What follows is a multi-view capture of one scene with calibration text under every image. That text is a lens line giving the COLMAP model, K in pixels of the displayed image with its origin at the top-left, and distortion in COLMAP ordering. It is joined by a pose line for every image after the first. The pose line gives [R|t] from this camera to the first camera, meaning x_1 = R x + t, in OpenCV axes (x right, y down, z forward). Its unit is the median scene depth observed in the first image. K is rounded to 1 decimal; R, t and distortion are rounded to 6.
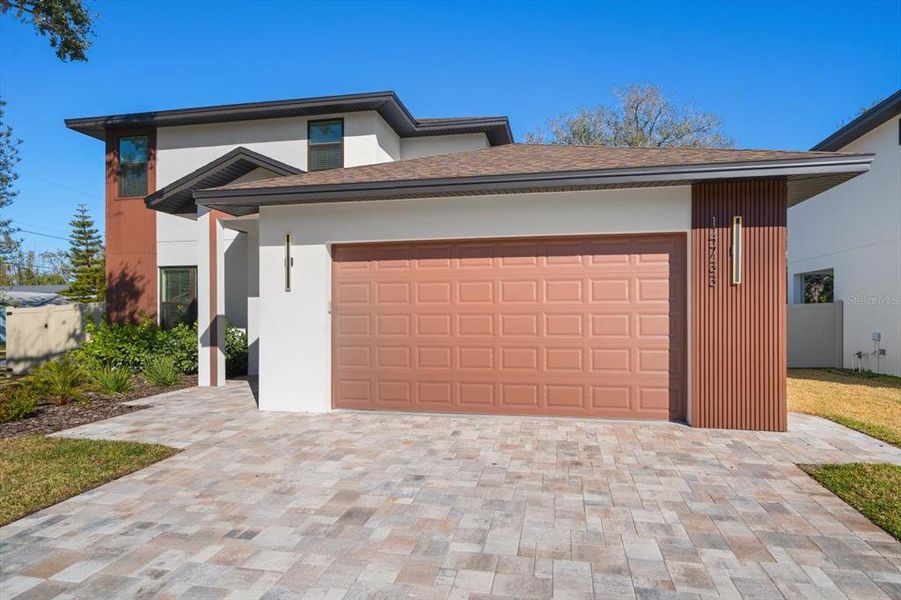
lens RADIAL K [[520.5, 0, 450.2], [0, 520.5, 302.8], [0, 0, 1]] dist [0.005794, 0.005222]
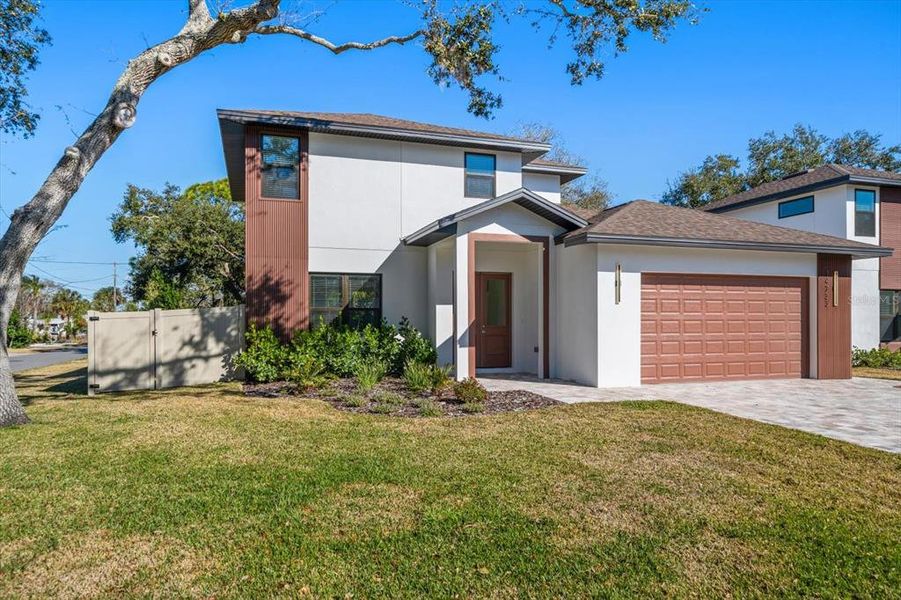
lens RADIAL K [[613.7, 0, 443.0], [0, 613.7, 309.4], [0, 0, 1]] dist [0.013146, -0.000786]
pose [[0.869426, 0.015654, 0.493816, -0.905929], [-0.013489, 0.999877, -0.007948, 0.007938], [-0.493879, 0.000249, 0.869530, -0.140813]]
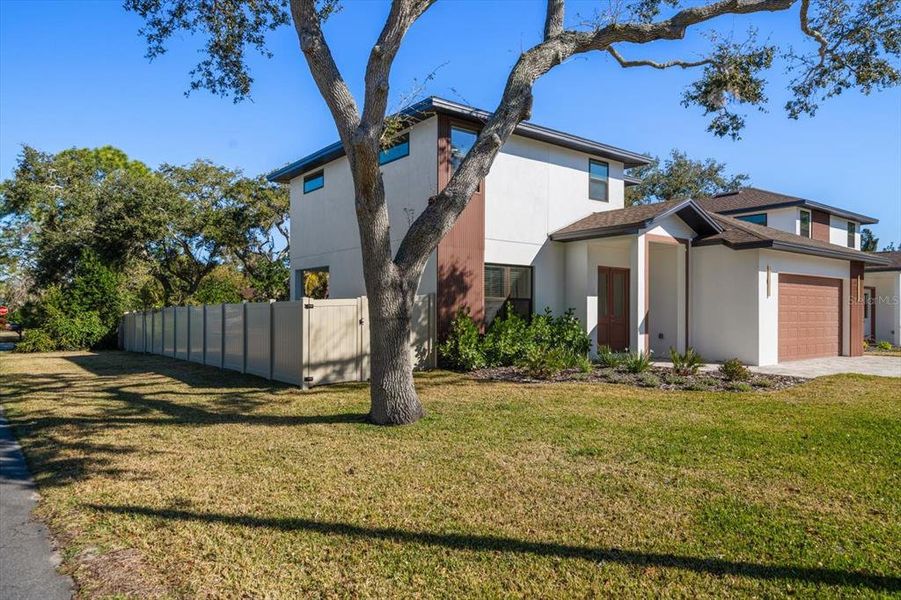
lens RADIAL K [[613.7, 0, 443.1], [0, 613.7, 308.7], [0, 0, 1]] dist [0.013146, -0.000786]
pose [[0.647979, 0.012929, 0.761548, -1.513129], [-0.020152, 0.999797, 0.000173, 0.021174], [-0.761392, -0.015459, 0.648108, 0.277350]]
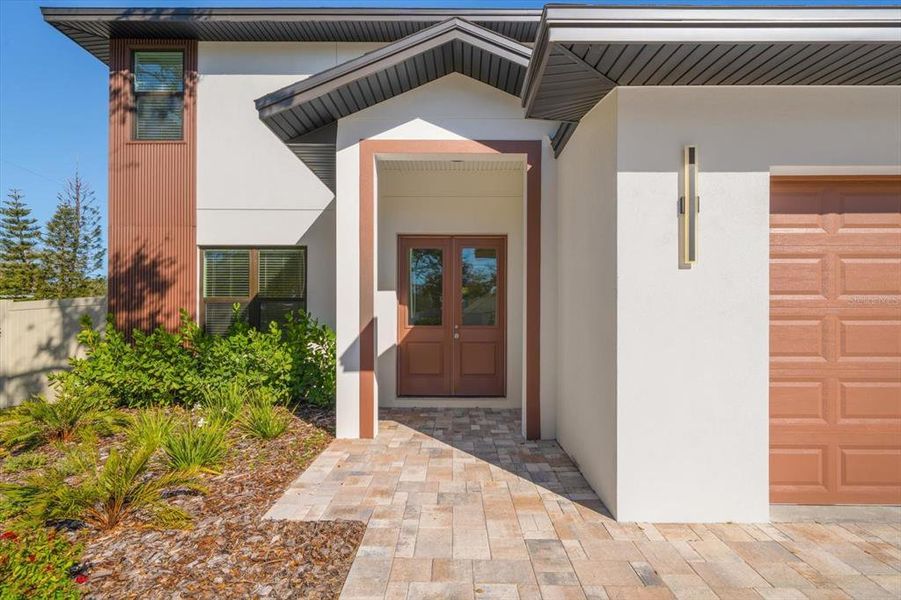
lens RADIAL K [[433.9, 0, 454.8], [0, 433.9, 309.4], [0, 0, 1]] dist [0.000716, 0.002397]
pose [[0.979730, 0.009088, 0.200116, -0.342882], [-0.009372, 0.999956, 0.000472, 0.009803], [-0.200103, -0.002338, 0.979772, 0.376364]]
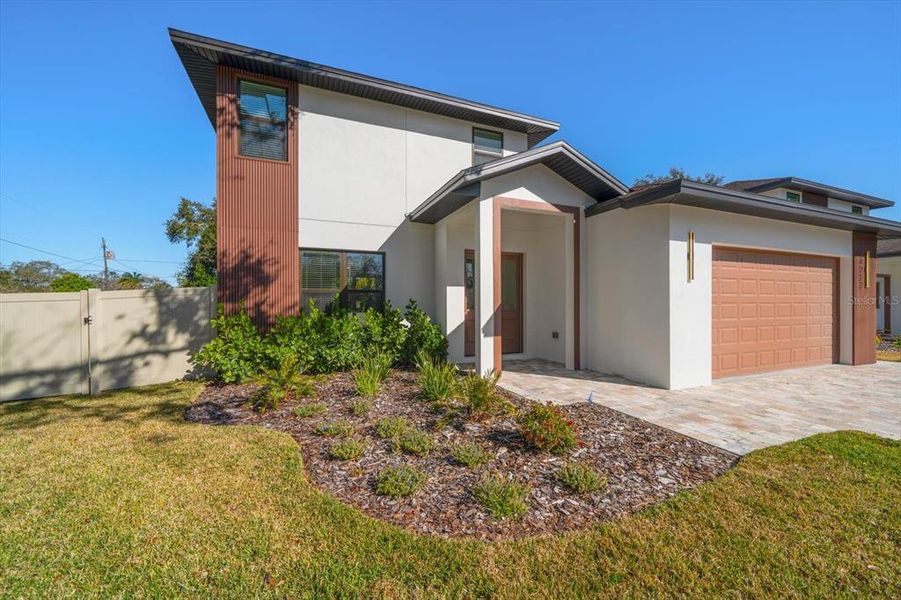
lens RADIAL K [[361.5, 0, 449.9], [0, 361.5, 302.5], [0, 0, 1]] dist [0.001153, 0.001508]
pose [[0.823483, 0.003883, 0.567327, -0.685491], [-0.010088, 0.999919, 0.007799, 0.011961], [-0.567251, -0.012146, 0.823455, 0.371608]]
